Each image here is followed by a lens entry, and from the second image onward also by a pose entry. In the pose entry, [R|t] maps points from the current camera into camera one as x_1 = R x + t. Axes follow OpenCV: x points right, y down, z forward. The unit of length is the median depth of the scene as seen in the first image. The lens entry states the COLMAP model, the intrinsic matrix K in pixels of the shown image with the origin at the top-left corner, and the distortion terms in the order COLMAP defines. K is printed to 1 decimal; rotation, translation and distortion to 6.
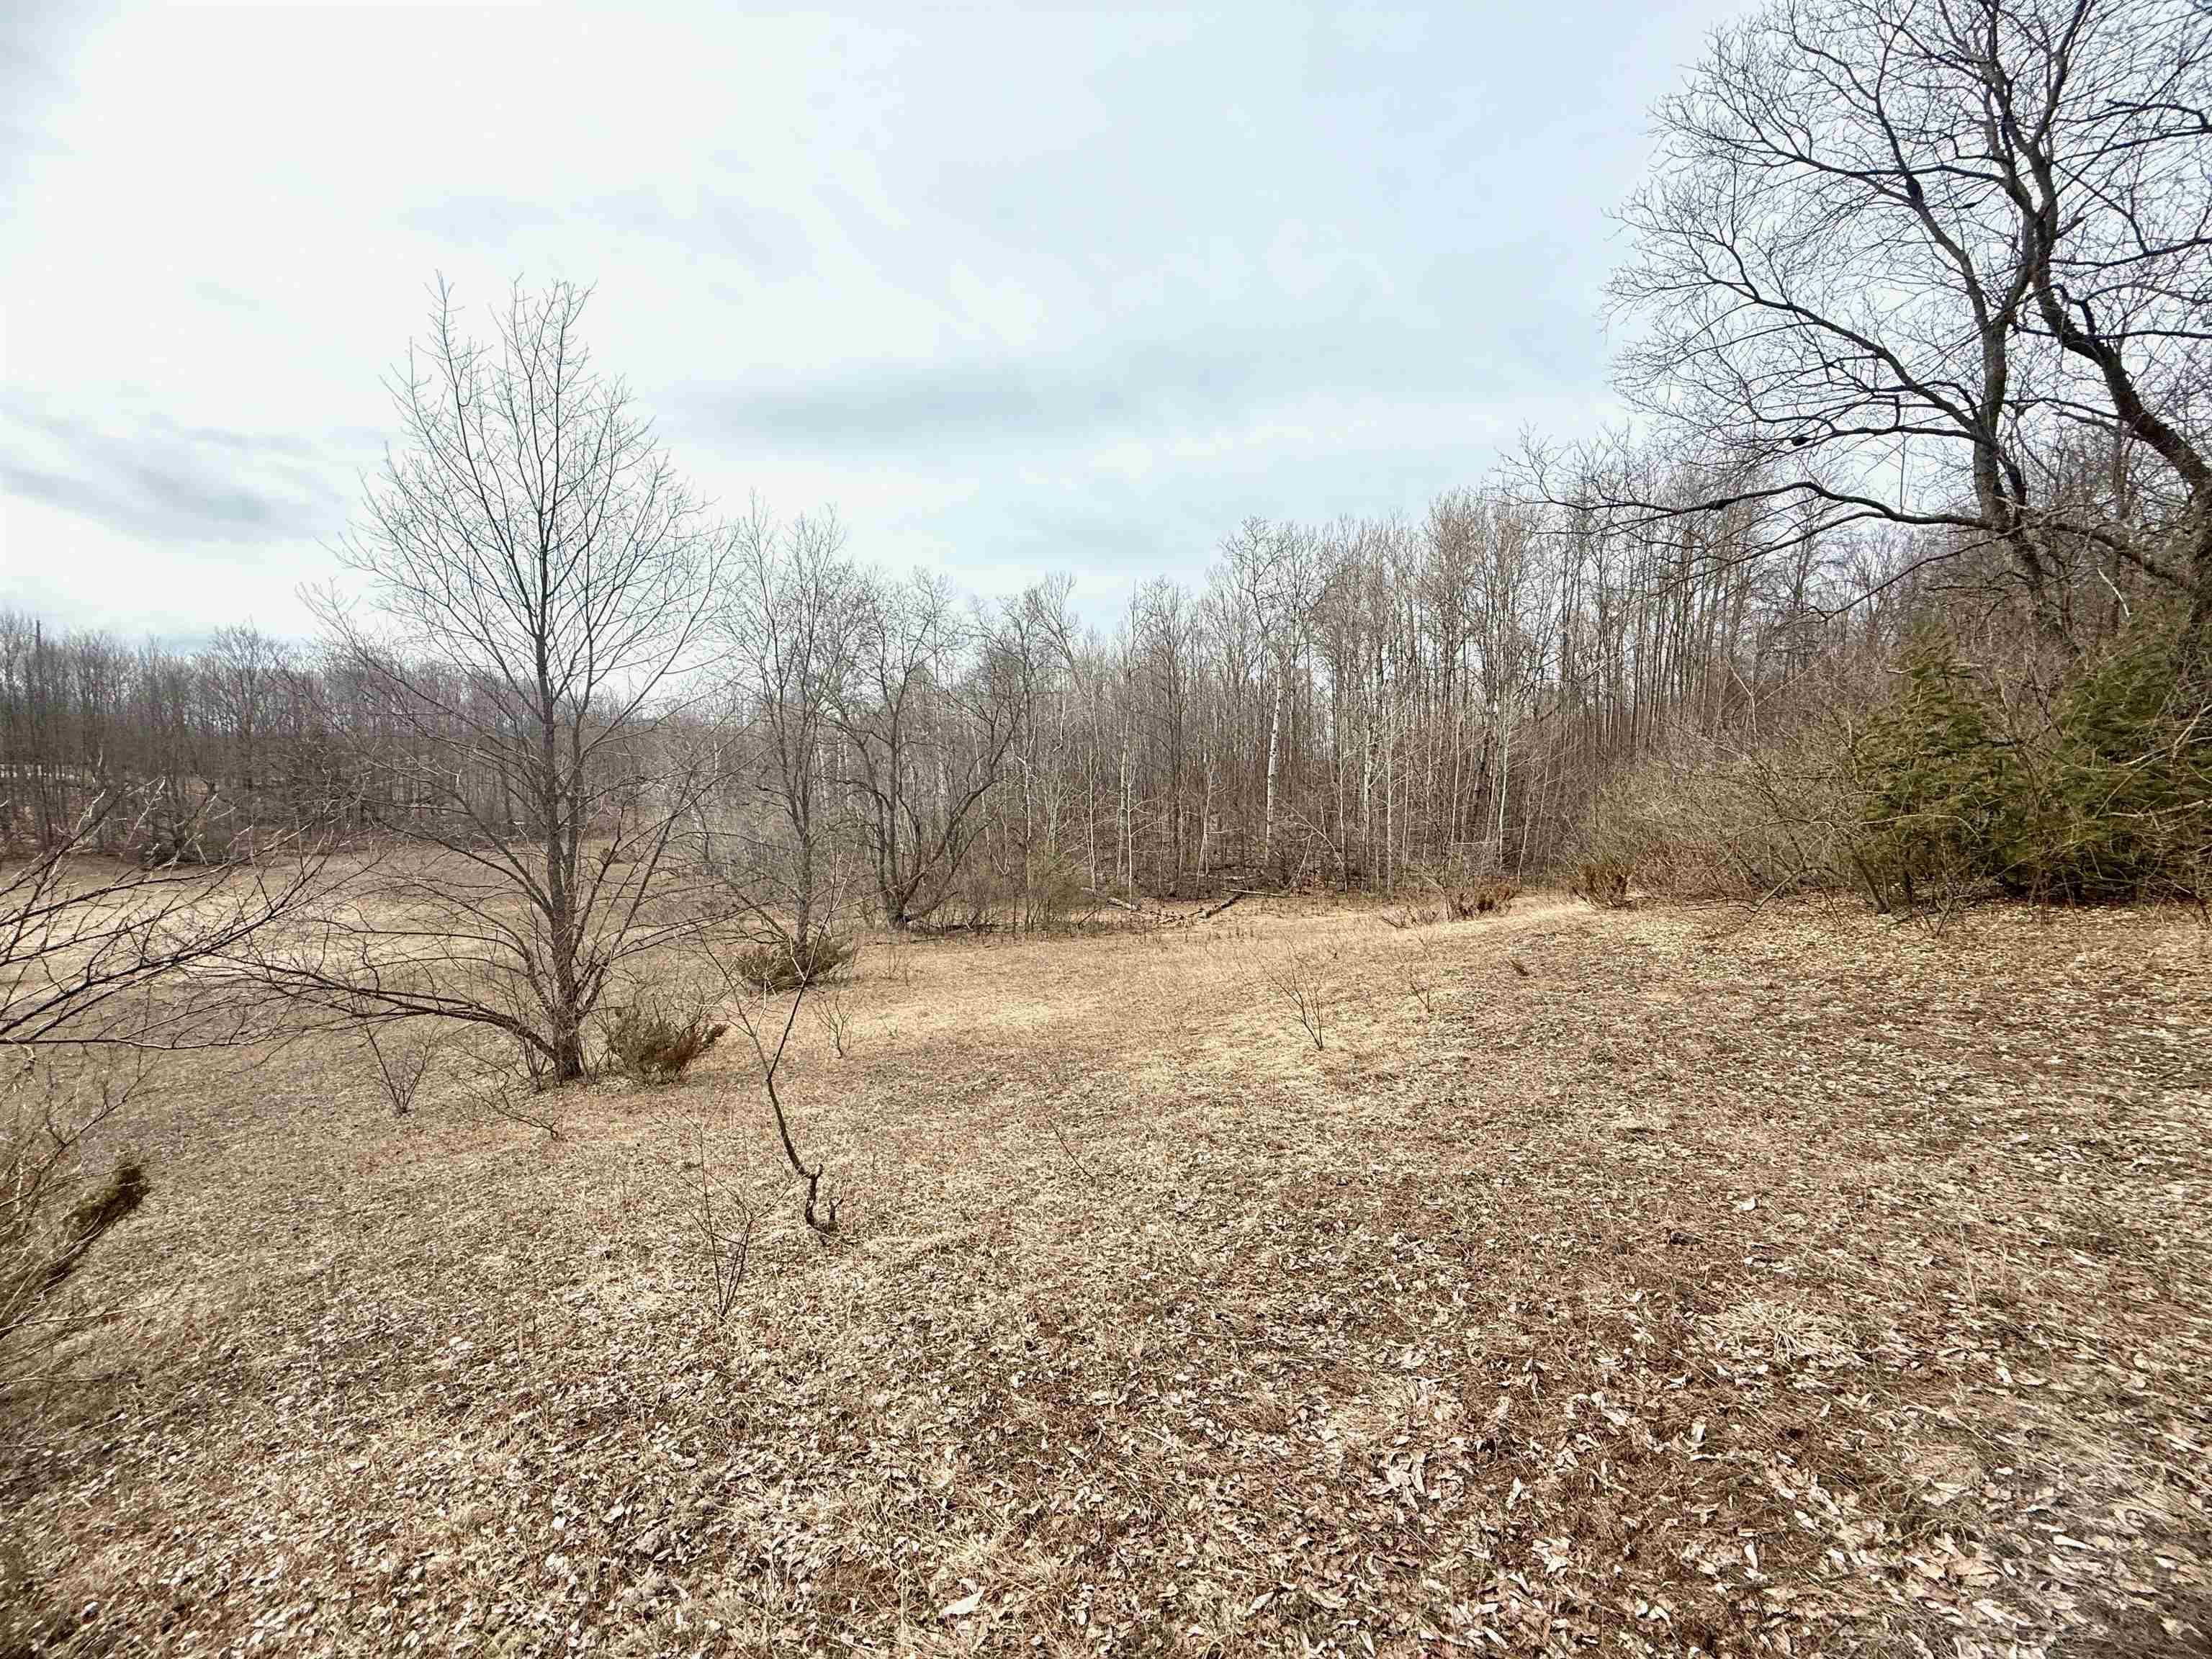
lens RADIAL K [[837.7, 0, 1106.0], [0, 837.7, 829.5], [0, 0, 1]] dist [-0.001571, -0.000369]
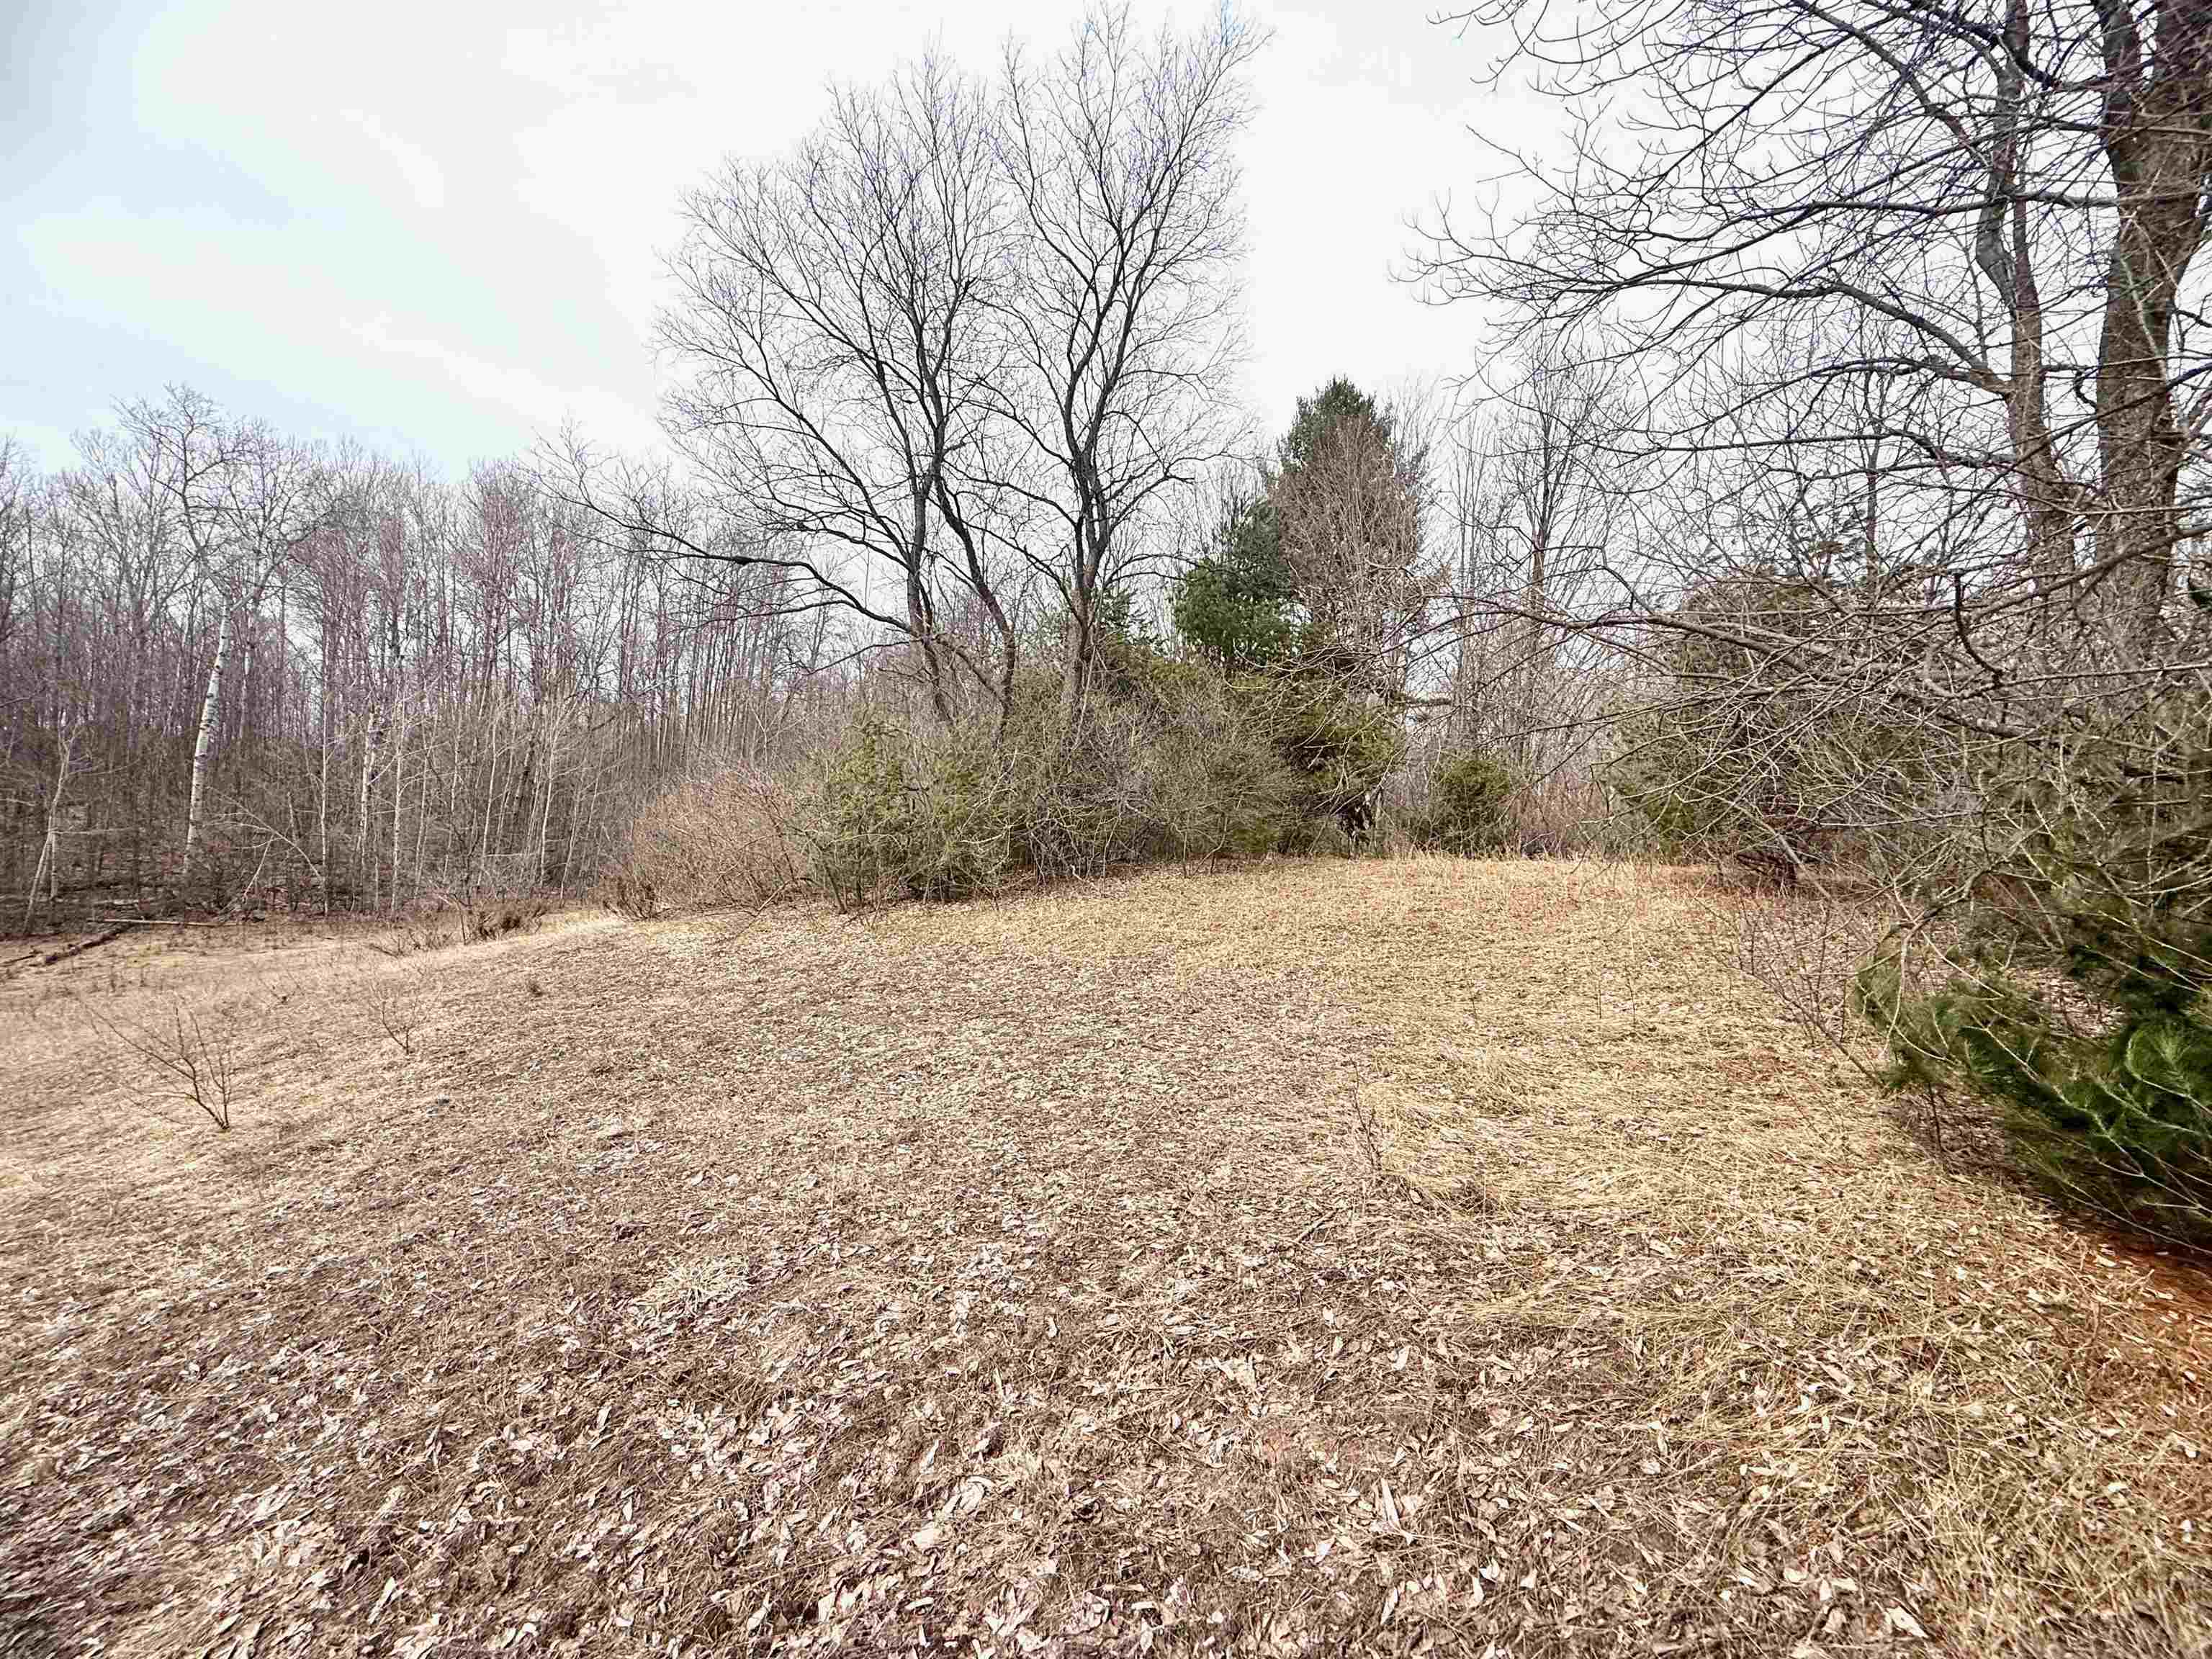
lens RADIAL K [[837.7, 0, 1106.0], [0, 837.7, 829.5], [0, 0, 1]] dist [-0.001571, -0.000369]
pose [[0.575335, 0.040178, 0.816930, 0.110382], [-0.025344, 0.999189, -0.031293, 0.000950], [-0.817525, -0.002700, 0.575887, -0.069801]]
